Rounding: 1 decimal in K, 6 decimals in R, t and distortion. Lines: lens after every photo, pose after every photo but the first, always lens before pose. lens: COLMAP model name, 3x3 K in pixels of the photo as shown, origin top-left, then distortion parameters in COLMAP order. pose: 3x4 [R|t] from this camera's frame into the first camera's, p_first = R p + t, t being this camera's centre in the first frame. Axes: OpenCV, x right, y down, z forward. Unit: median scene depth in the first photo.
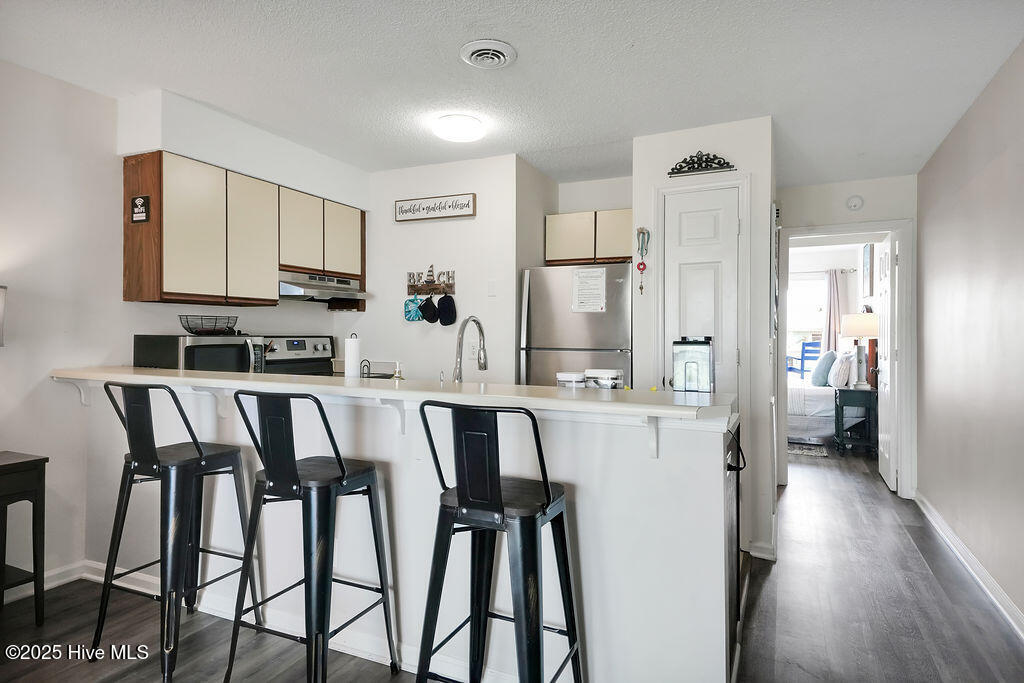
lens RADIAL K [[574.7, 0, 512.5], [0, 574.7, 335.7], [0, 0, 1]] dist [0.040342, 0.004287]
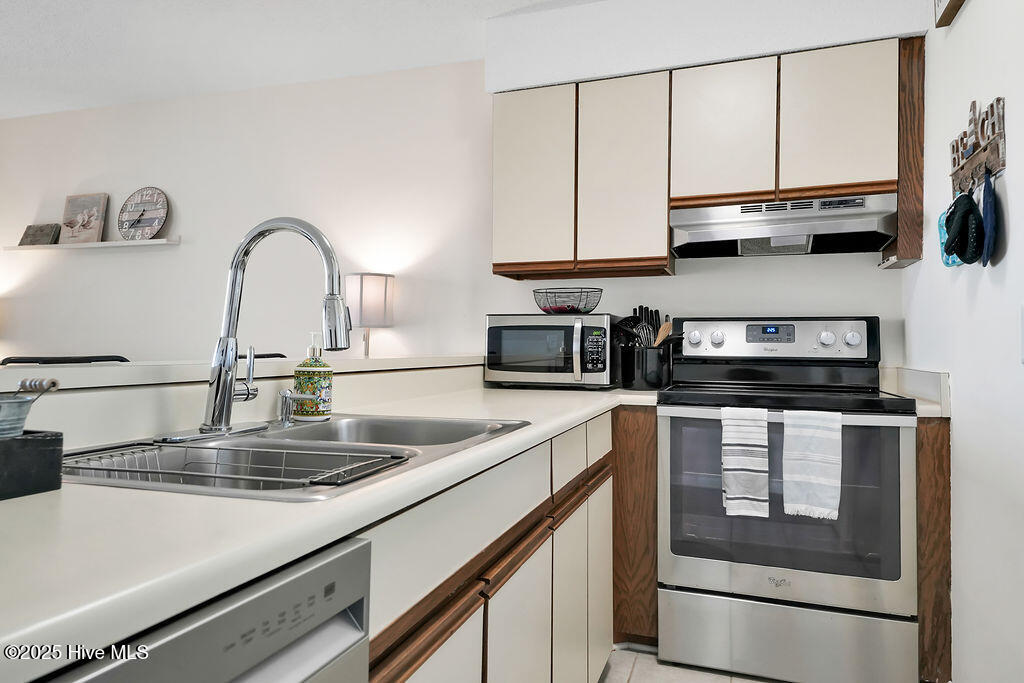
lens RADIAL K [[673.8, 0, 506.6], [0, 673.8, 338.2], [0, 0, 1]] dist [0.076778, -0.028668]
pose [[0.106262, -0.017882, -0.994177, 0.265563], [-0.011406, 0.999751, -0.019202, 0.037130], [0.994273, 0.013380, 0.106032, 0.674658]]
